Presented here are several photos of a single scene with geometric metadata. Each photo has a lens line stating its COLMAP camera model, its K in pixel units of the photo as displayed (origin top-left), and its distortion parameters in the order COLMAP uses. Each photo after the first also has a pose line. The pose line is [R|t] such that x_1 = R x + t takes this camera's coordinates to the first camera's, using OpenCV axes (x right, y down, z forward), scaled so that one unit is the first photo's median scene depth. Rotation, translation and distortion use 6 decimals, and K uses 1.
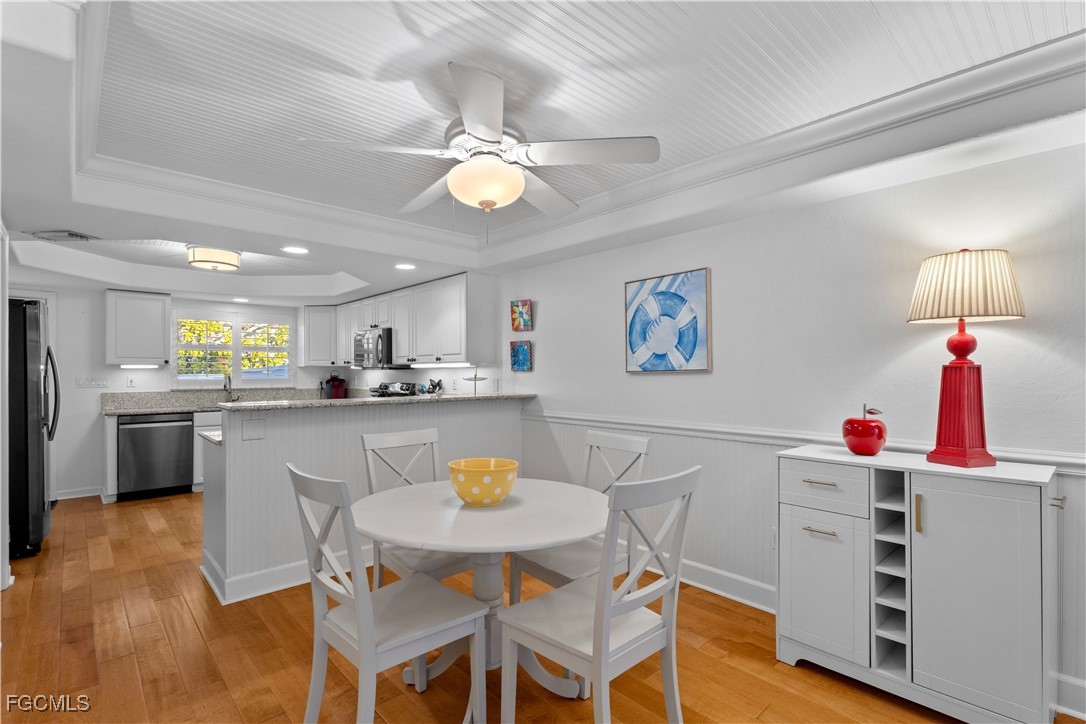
lens RADIAL K [[507.8, 0, 548.4], [0, 507.8, 385.0], [0, 0, 1]] dist [0.005767, -0.001108]
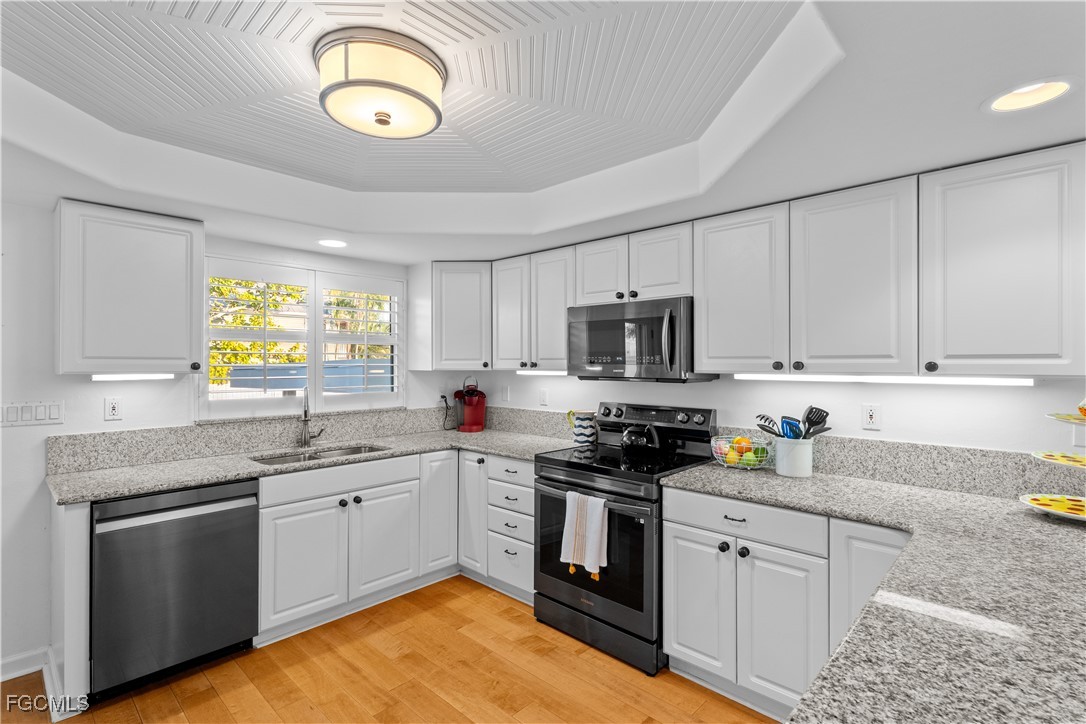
lens RADIAL K [[507.8, 0, 545.4], [0, 507.8, 372.7], [0, 0, 1]] dist [0.005767, -0.001108]
pose [[0.997459, -0.000700, 0.071235, -0.637457], [0.001034, 0.999989, -0.004650, -0.051086], [-0.071231, 0.004712, 0.997449, 0.706403]]
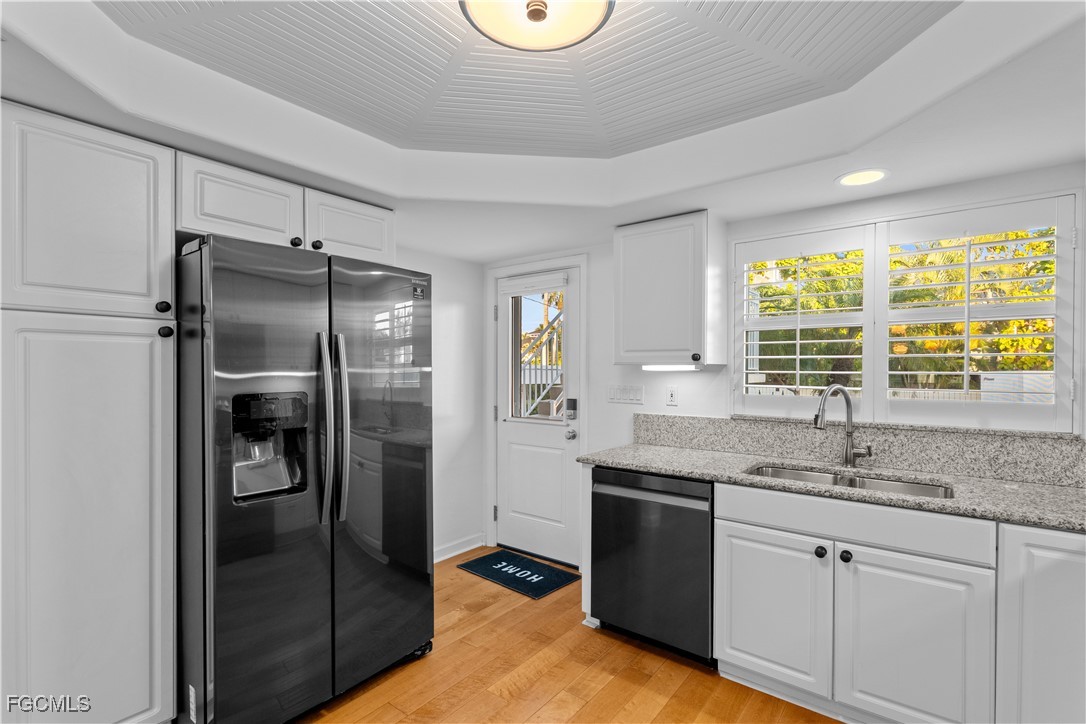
lens RADIAL K [[507.8, 0, 544.1], [0, 507.8, 373.8], [0, 0, 1]] dist [0.005767, -0.001108]
pose [[0.165192, 0.011954, -0.986189, -0.433672], [-0.022011, 0.999722, 0.008431, -0.043464], [0.986016, 0.020314, 0.165409, 1.076985]]
